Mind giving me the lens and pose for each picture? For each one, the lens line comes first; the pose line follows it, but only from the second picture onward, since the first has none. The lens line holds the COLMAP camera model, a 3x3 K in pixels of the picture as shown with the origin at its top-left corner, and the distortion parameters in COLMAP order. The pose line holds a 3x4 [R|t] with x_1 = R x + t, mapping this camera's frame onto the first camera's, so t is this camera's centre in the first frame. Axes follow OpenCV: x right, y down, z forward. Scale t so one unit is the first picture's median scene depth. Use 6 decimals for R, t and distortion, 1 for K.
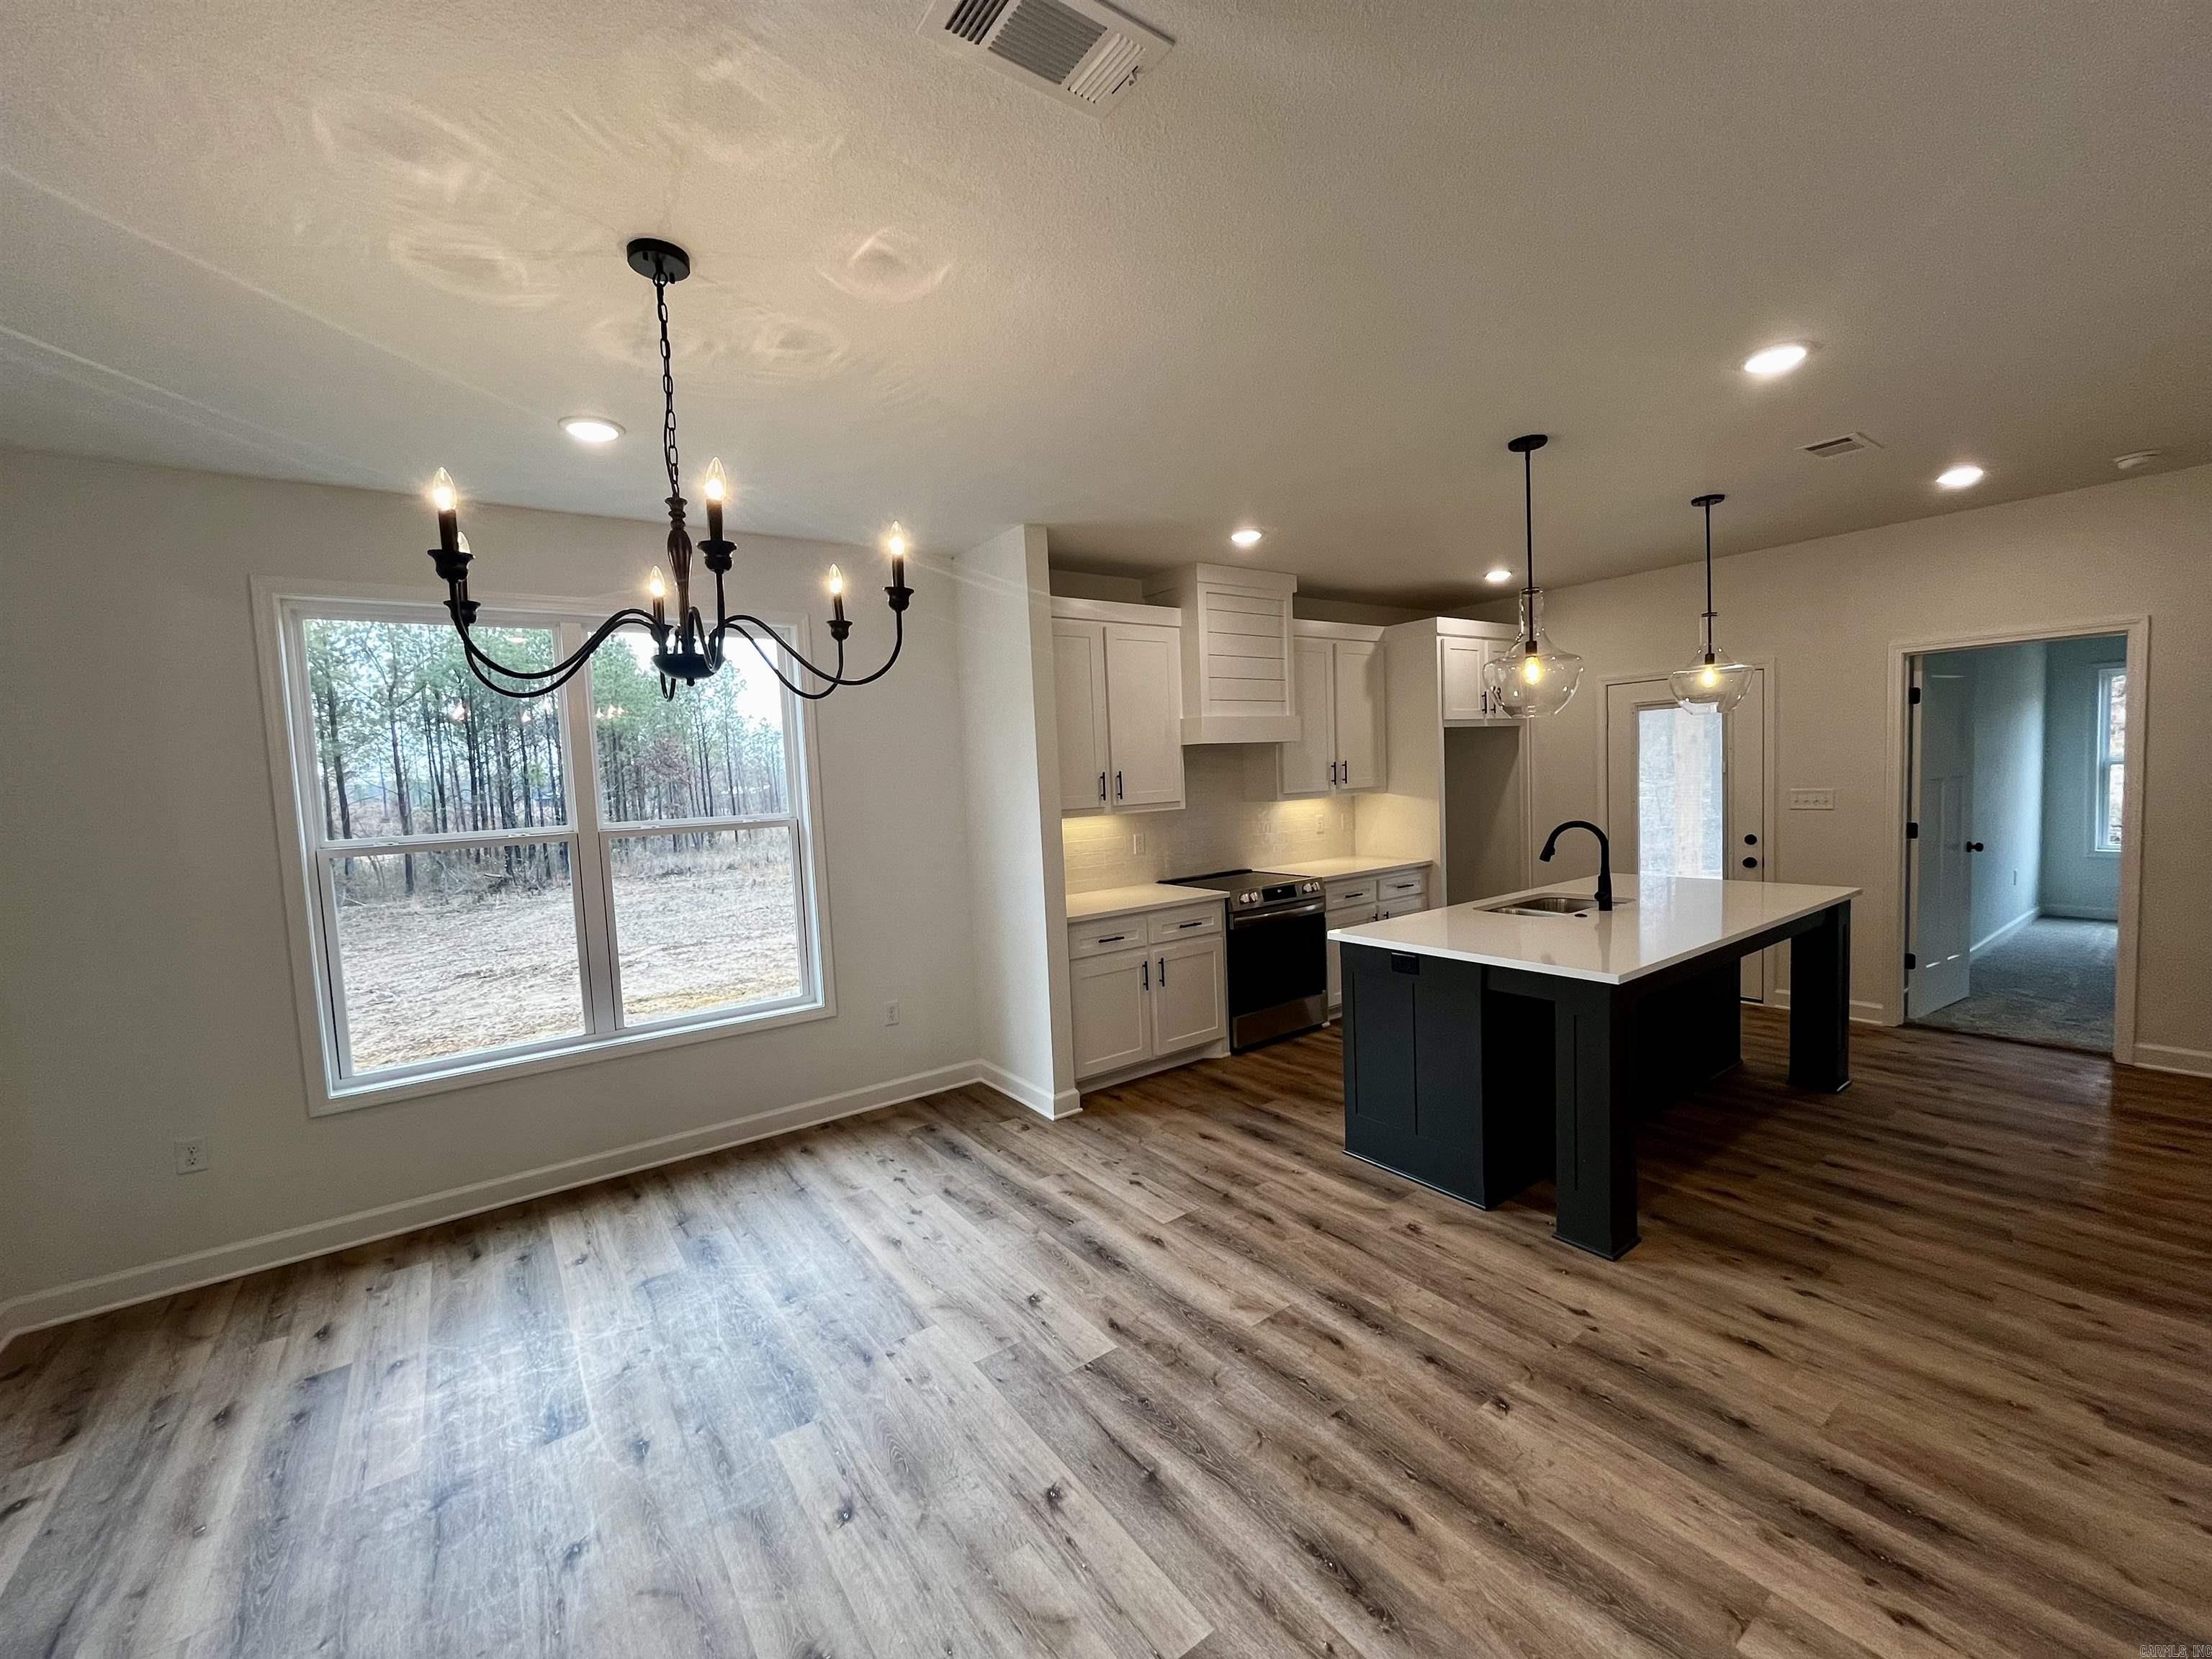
lens RADIAL K [[893.2, 0, 1103.1], [0, 893.2, 835.4], [0, 0, 1]] dist [-0.004651, 0.000574]
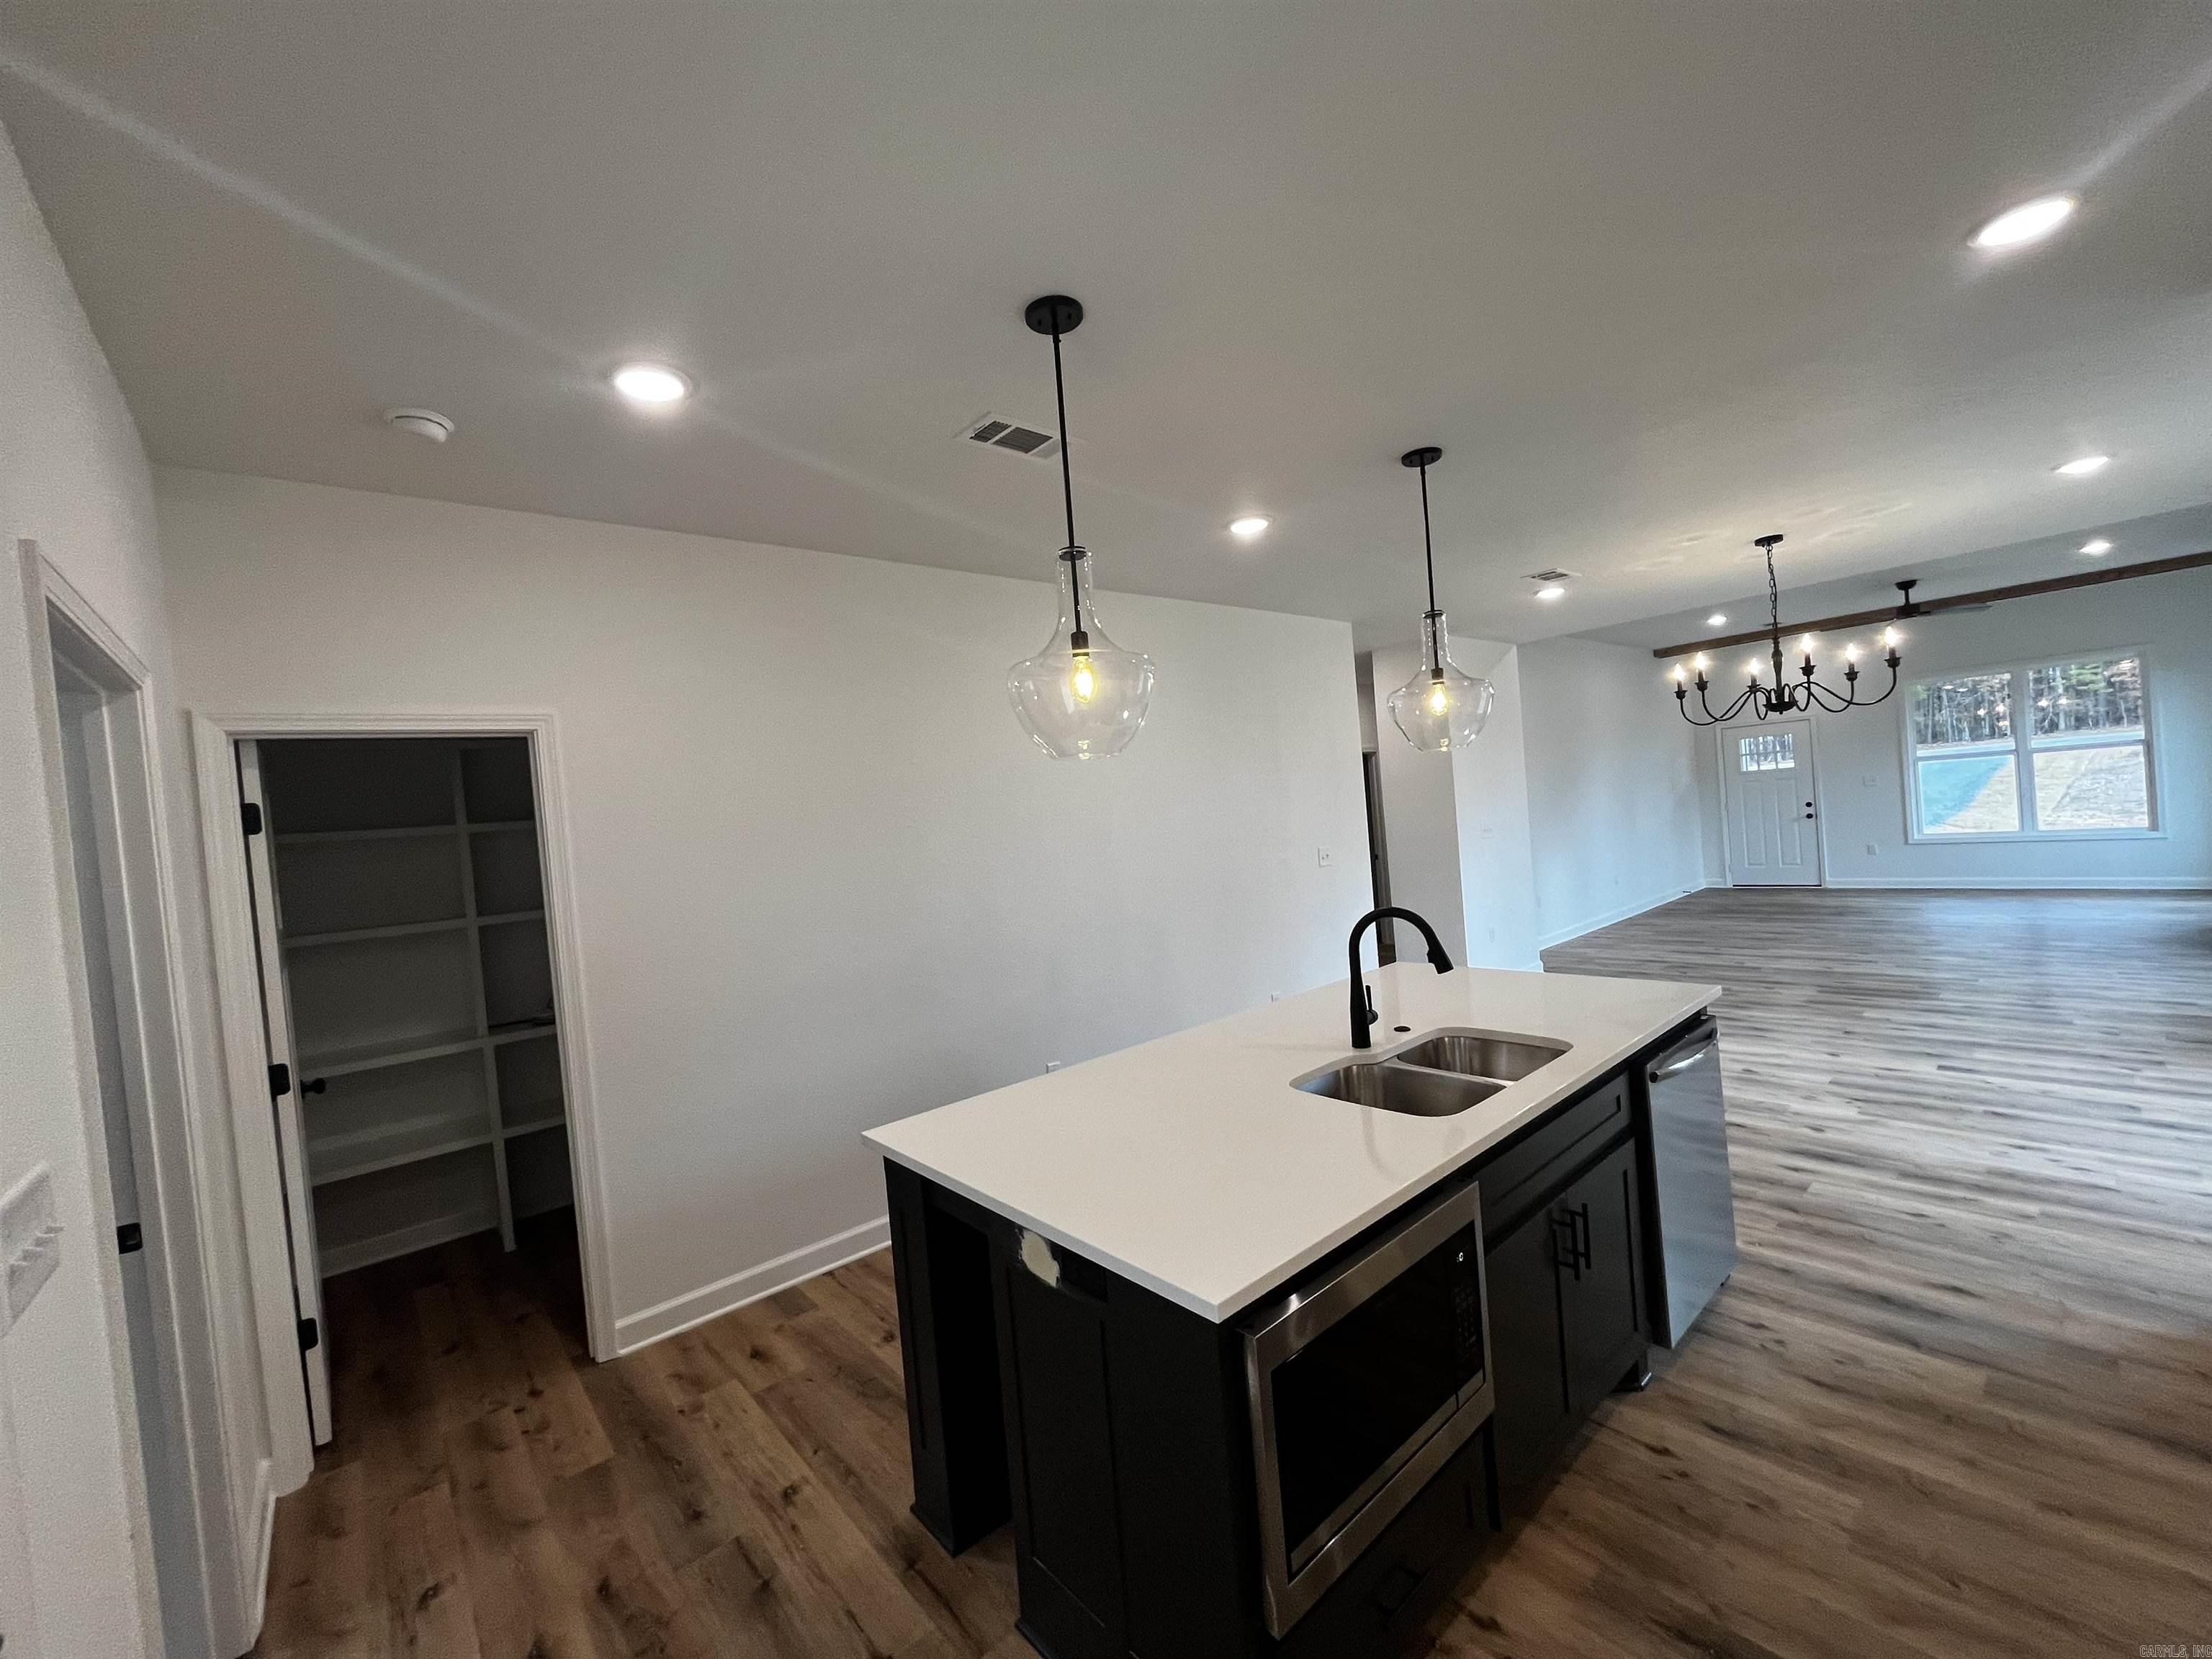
lens RADIAL K [[893.2, 0, 1104.4], [0, 893.2, 834.0], [0, 0, 1]] dist [-0.004651, 0.000574]
pose [[-0.987335, 0.133353, -0.085941, 0.872368], [0.125184, 0.987639, 0.094331, -0.169854], [0.097458, 0.082378, -0.991825, 1.795923]]
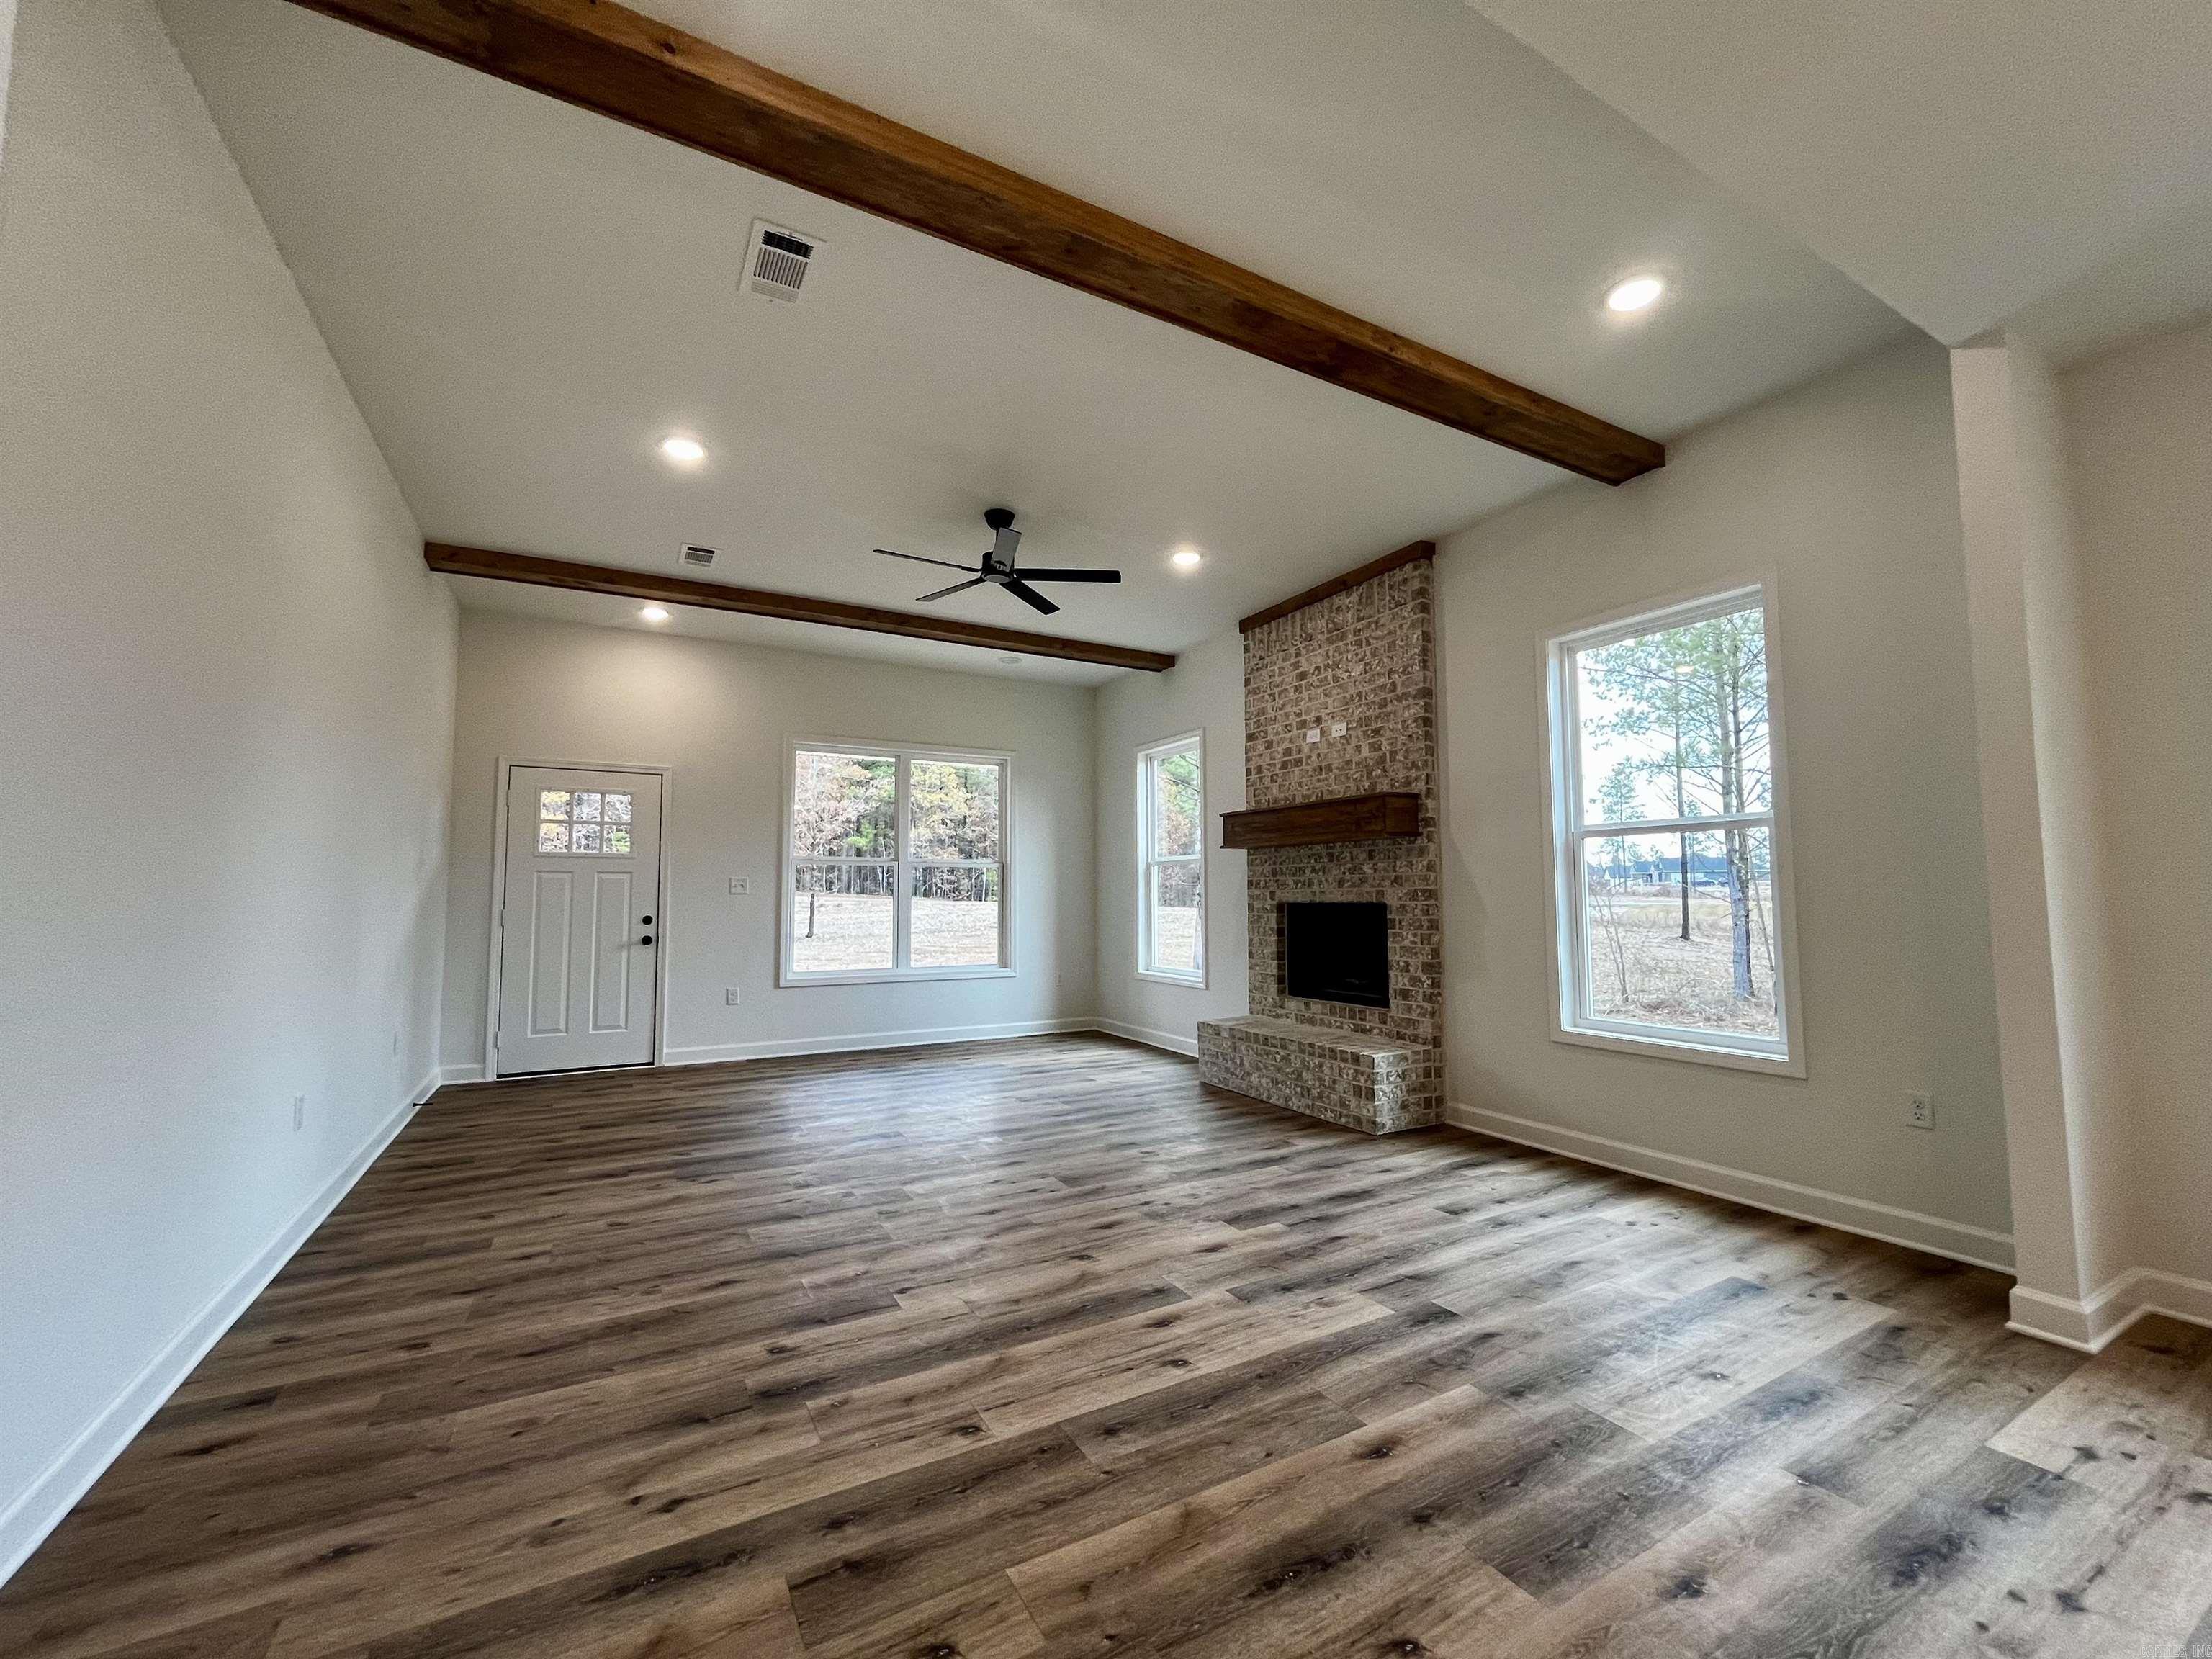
lens RADIAL K [[893.2, 0, 1102.3], [0, 893.2, 836.9], [0, 0, 1]] dist [-0.004651, 0.000574]
pose [[-0.114575, -0.021533, -0.993181, -0.172295], [-0.061927, 0.997975, -0.014493, 0.135870], [0.991482, 0.059844, -0.115677, 0.027510]]
